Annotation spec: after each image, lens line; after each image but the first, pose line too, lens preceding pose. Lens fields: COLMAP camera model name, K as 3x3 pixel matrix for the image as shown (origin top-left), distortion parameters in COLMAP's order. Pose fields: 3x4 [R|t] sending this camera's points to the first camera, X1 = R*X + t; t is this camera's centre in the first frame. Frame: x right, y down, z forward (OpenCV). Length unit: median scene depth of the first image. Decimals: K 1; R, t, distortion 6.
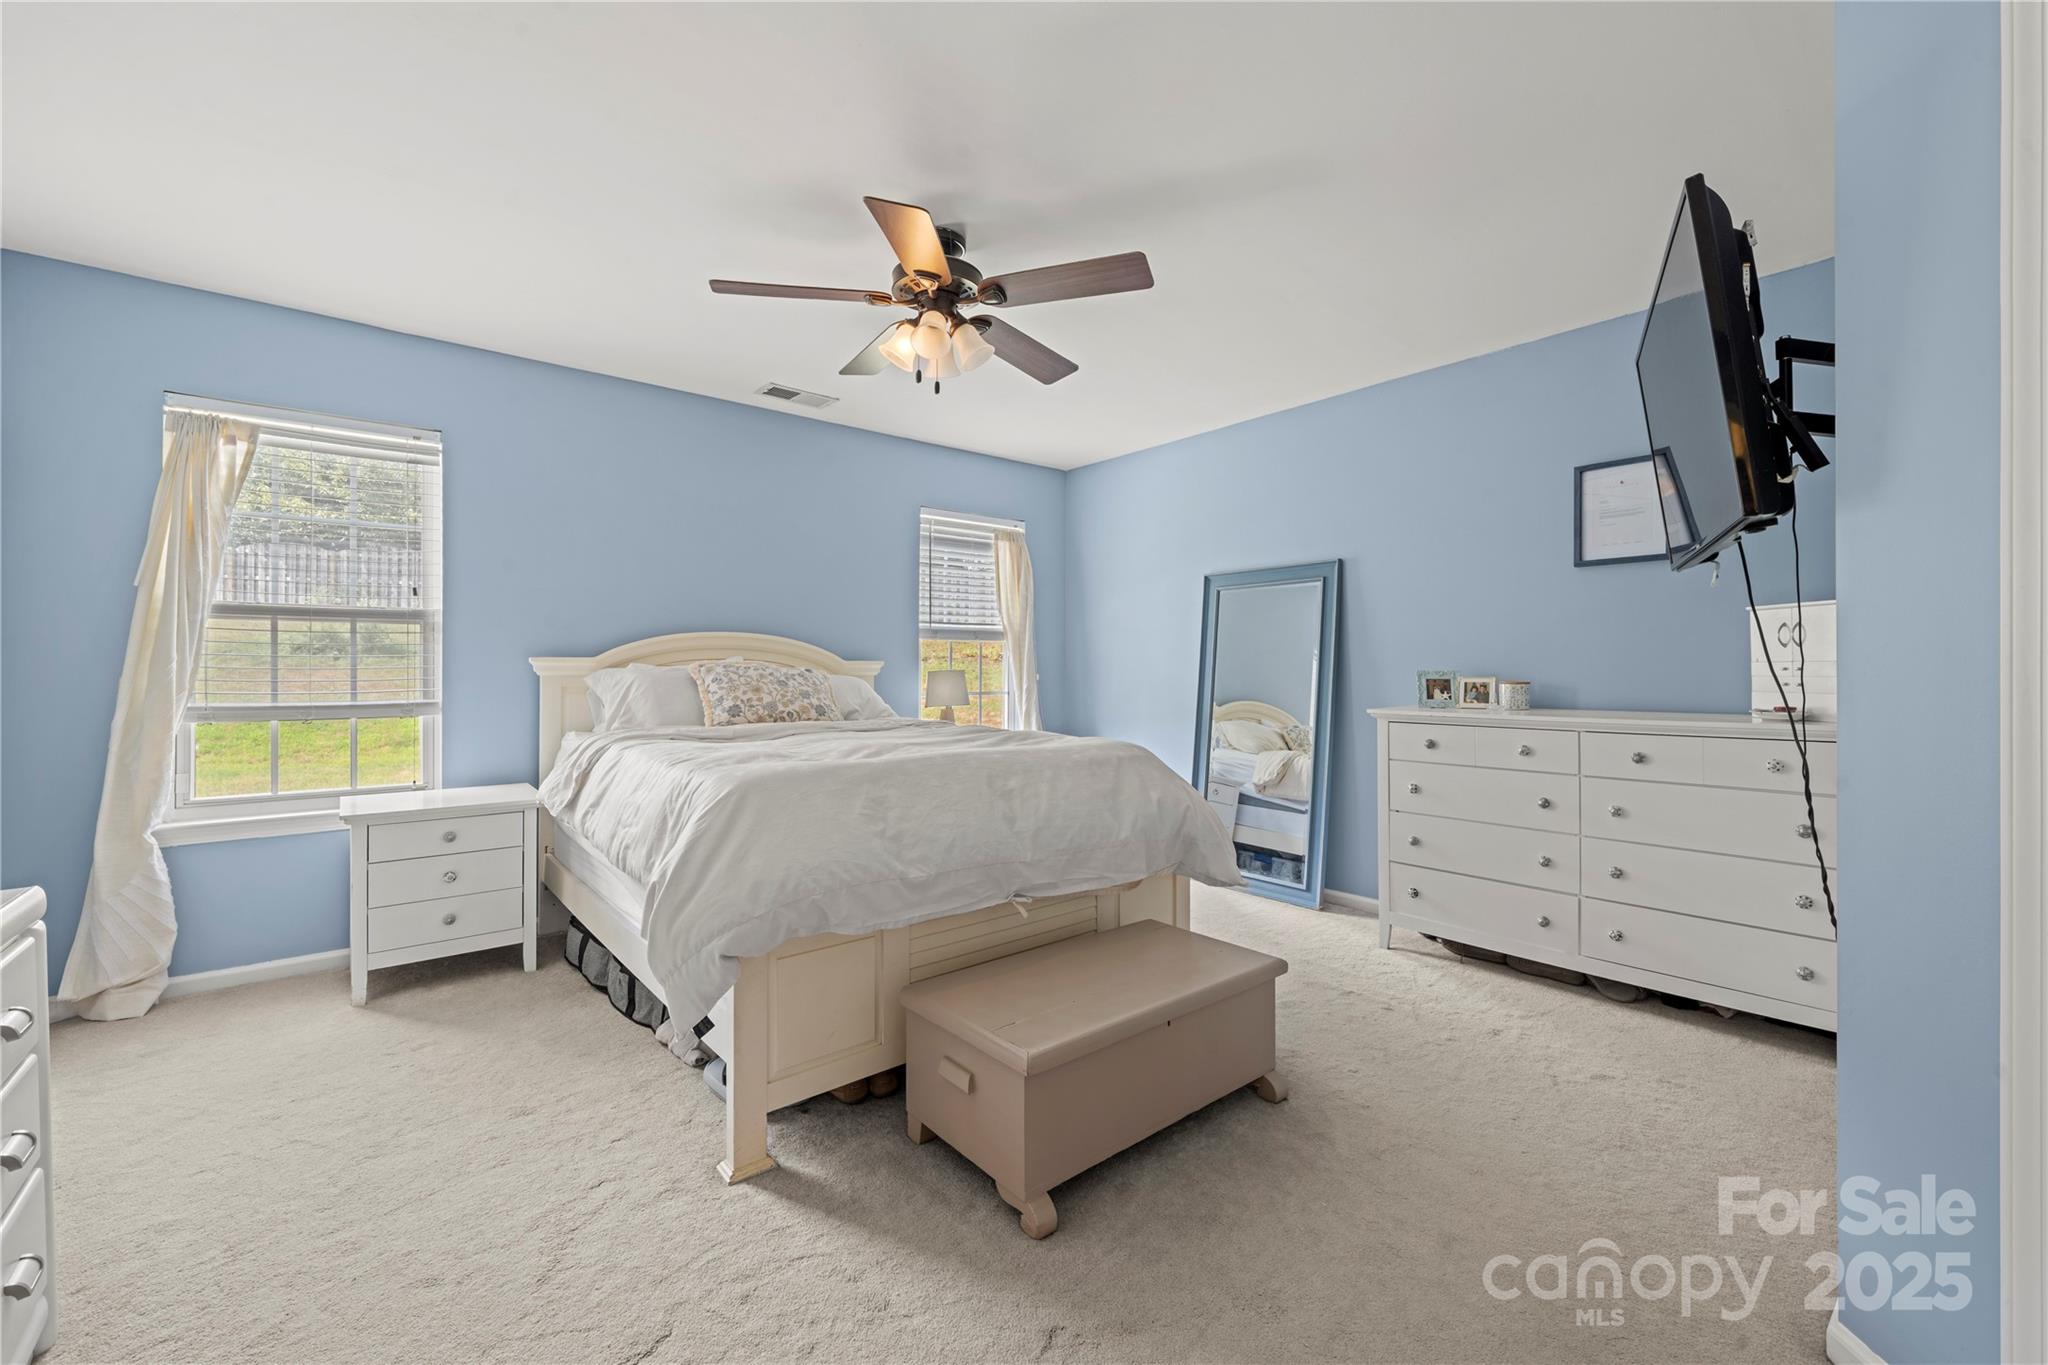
lens RADIAL K [[811.1, 0, 1009.3], [0, 811.1, 666.3], [0, 0, 1]] dist [0.001635, 0.000456]
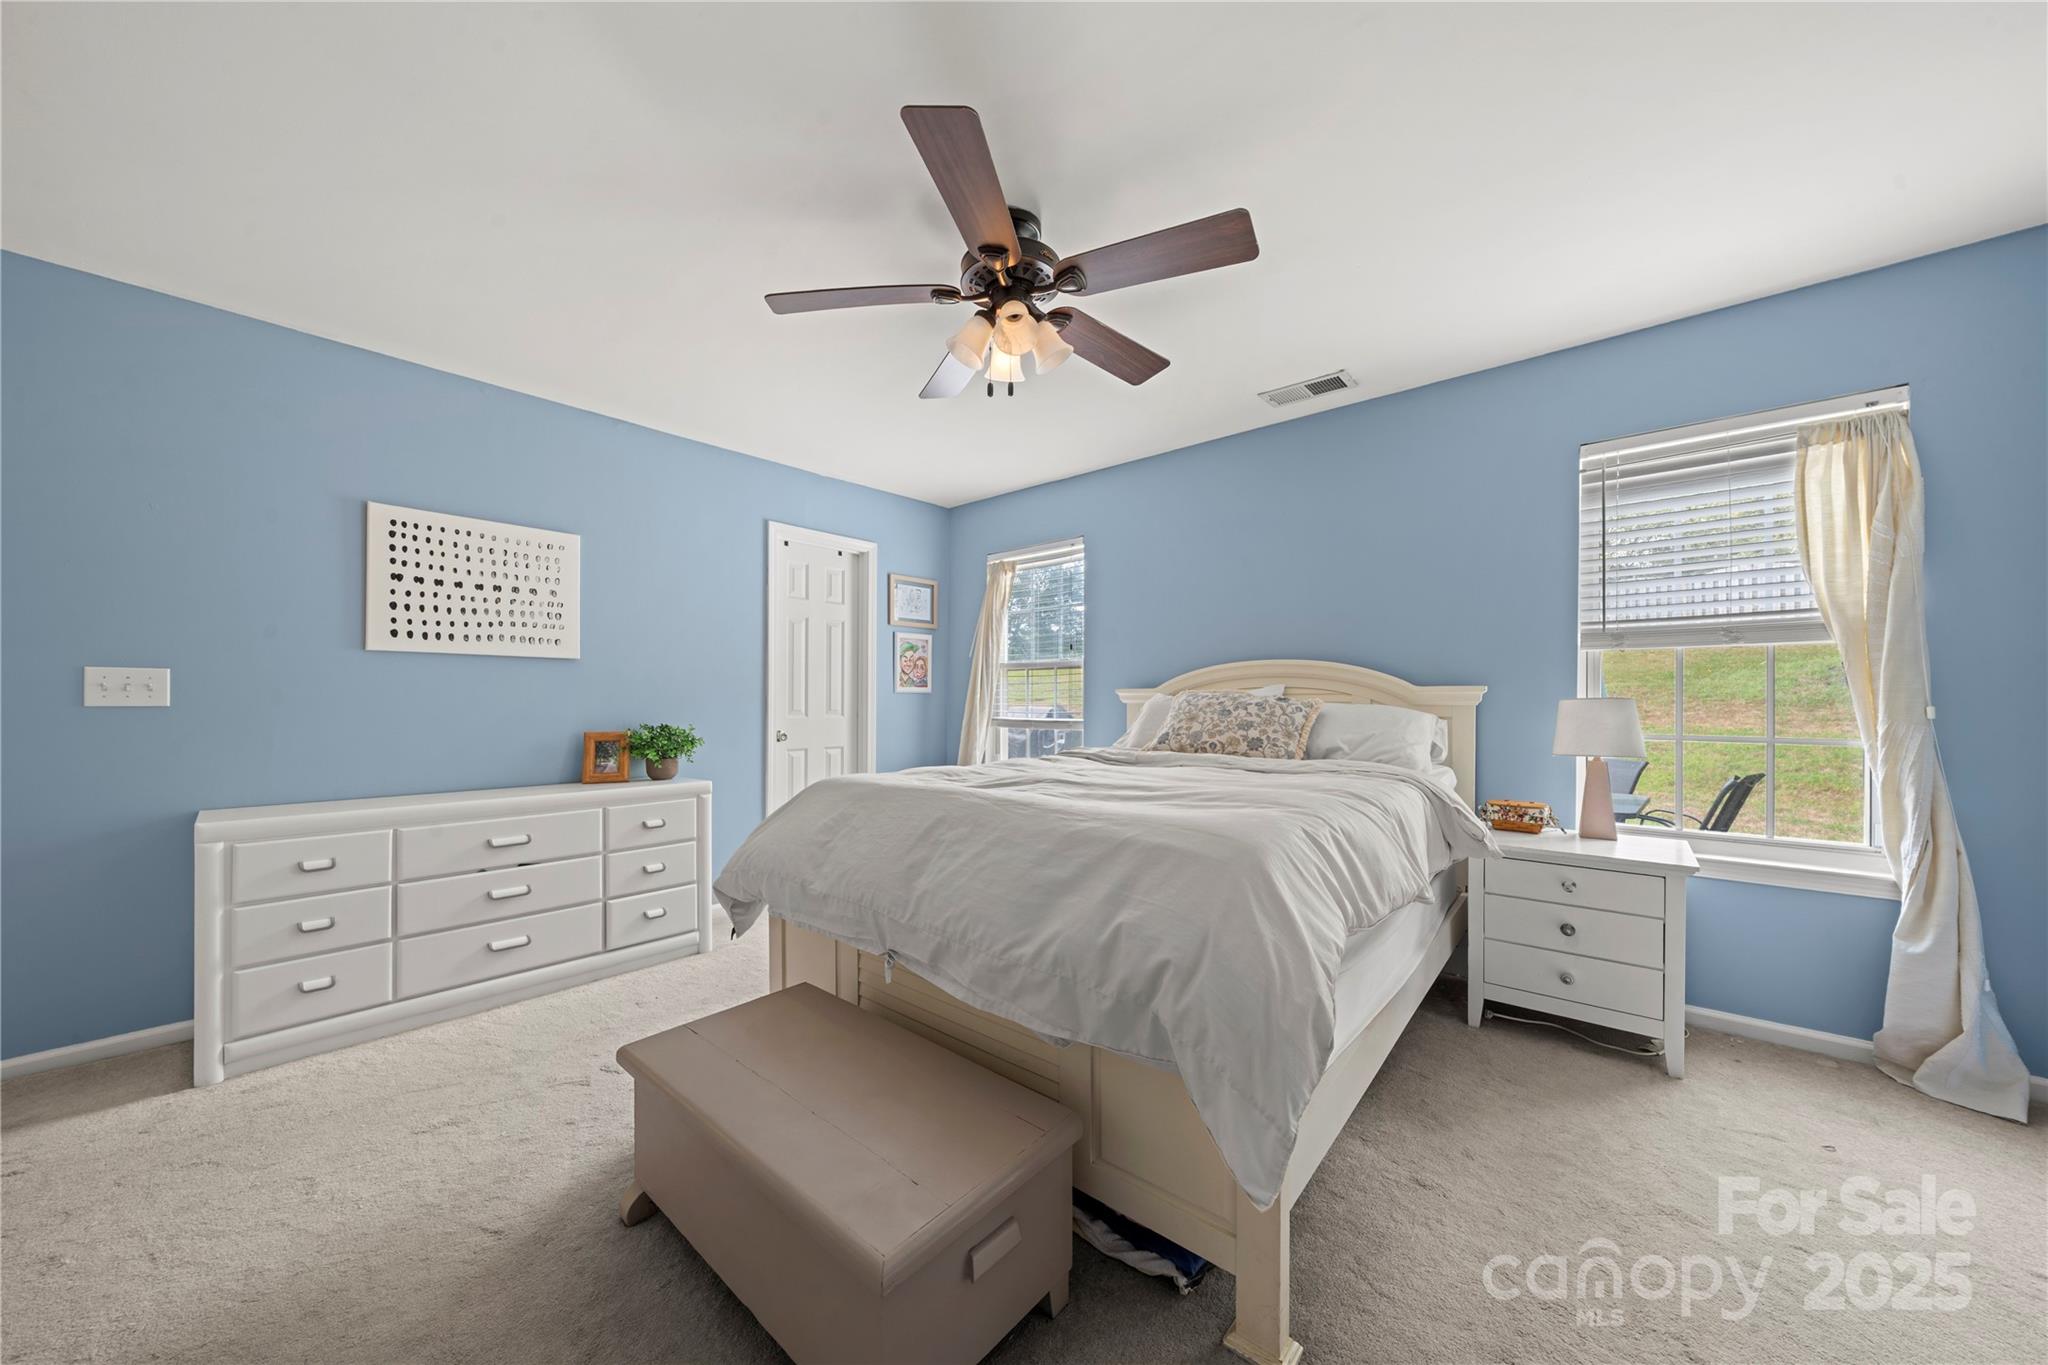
lens RADIAL K [[708.5, 0, 1035.9], [0, 708.5, 688.3], [0, 0, 1]] dist [-0.000317, -0.000002]
pose [[0.176072, -0.013380, -0.984286, 0.497062], [0.006601, 0.999901, -0.012411, 0.001023], [0.984355, -0.004312, 0.176143, 0.635139]]
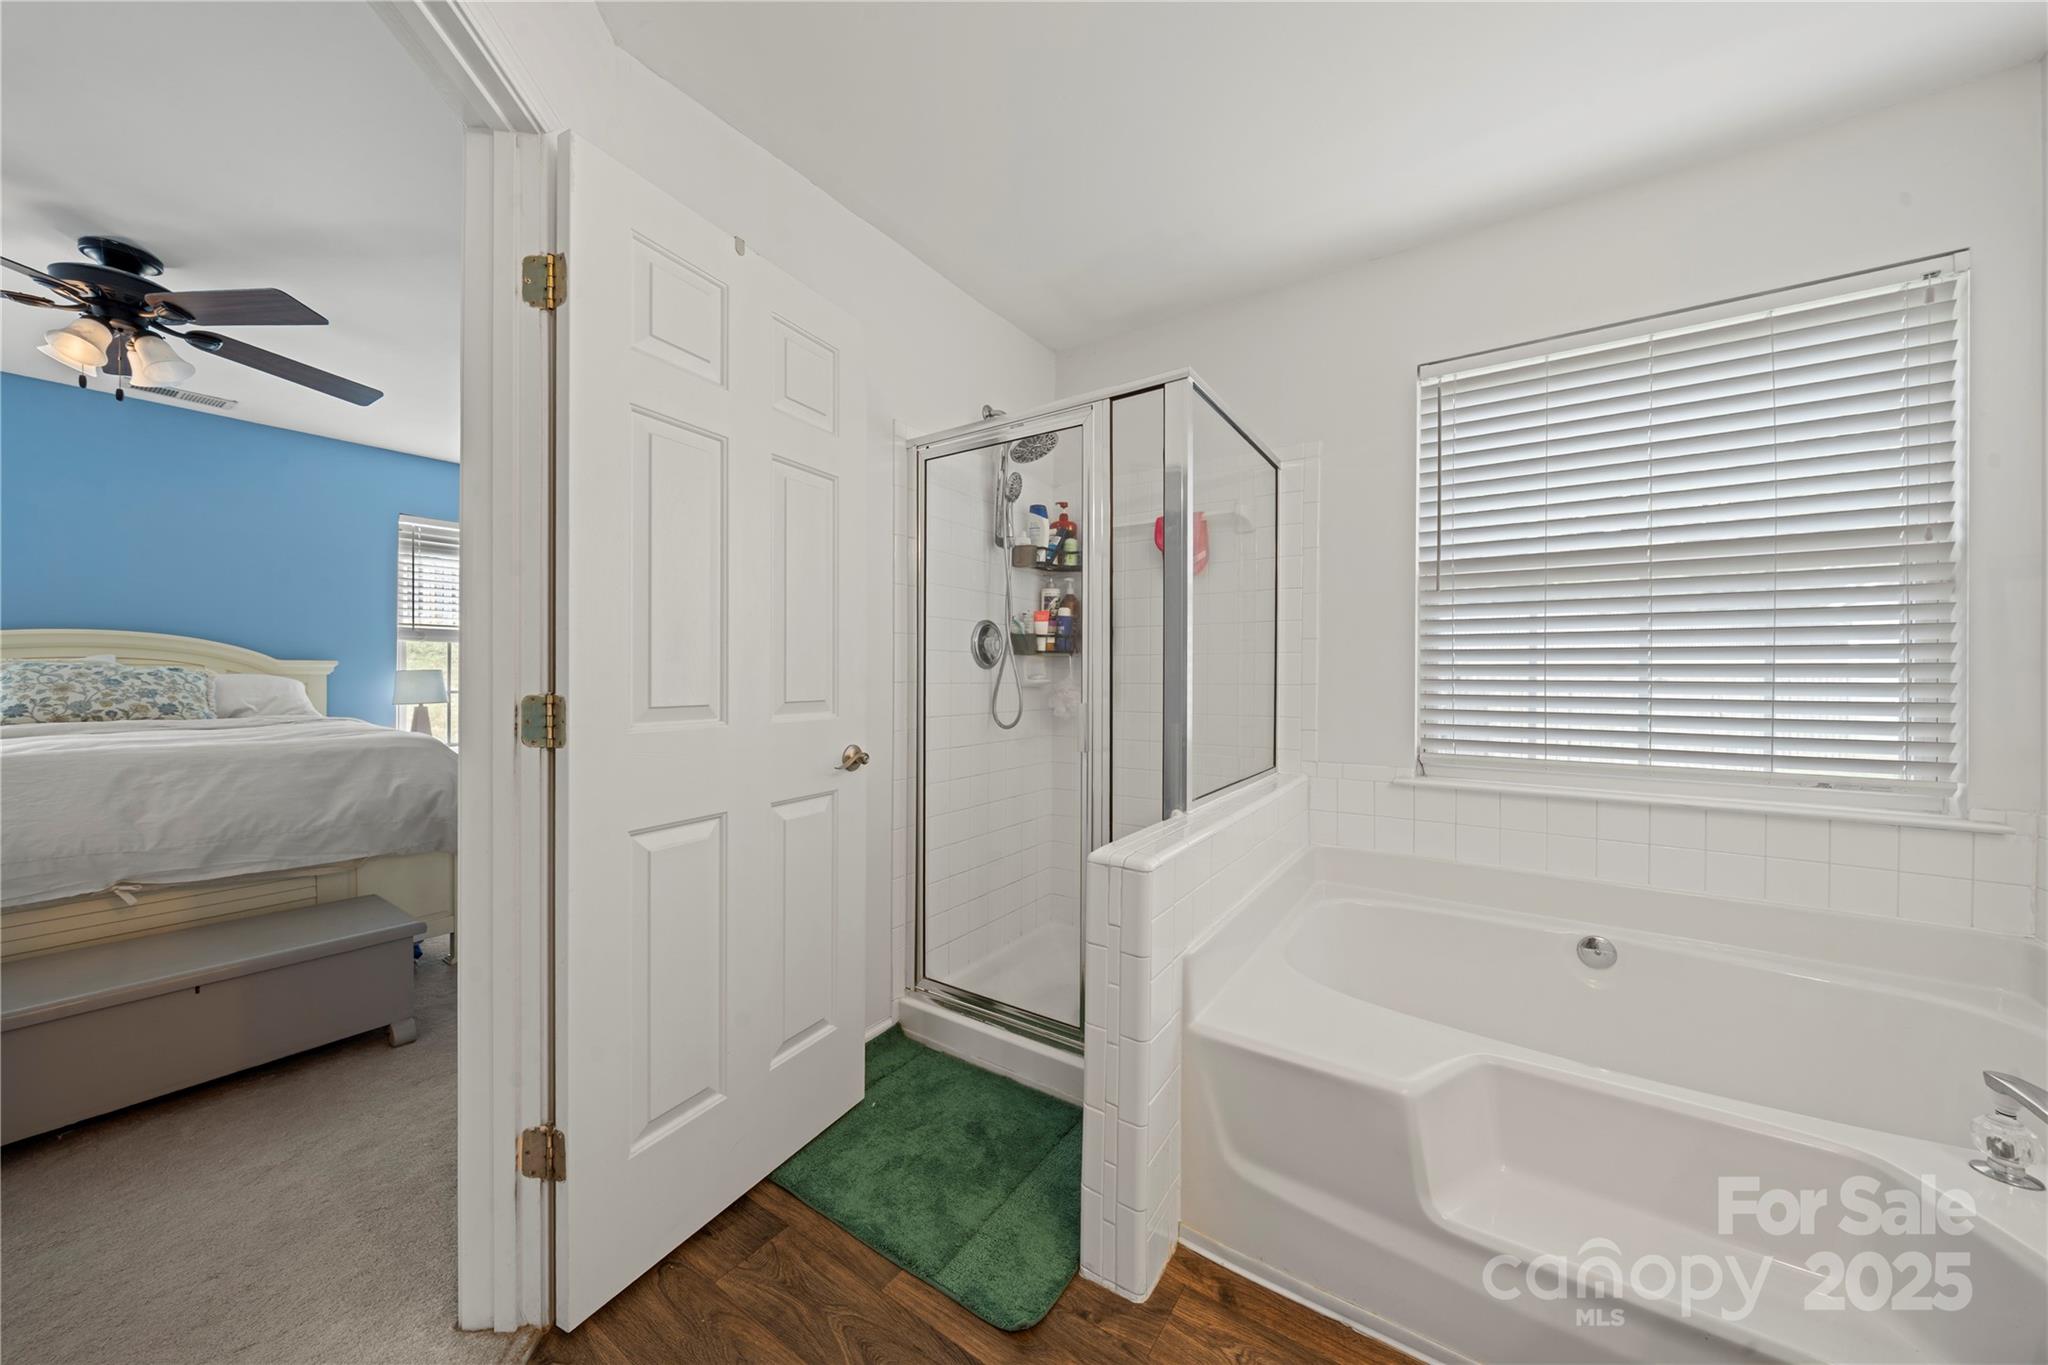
lens RADIAL K [[699.9, 0, 1005.5], [0, 699.9, 676.5], [0, 0, 1]] dist [-0.006036, 0.000126]
pose [[0.963003, 0.004699, 0.269450, 0.543913], [-0.008321, 0.999890, 0.012302, -0.005739], [-0.269362, -0.014089, 0.962936, -0.111671]]
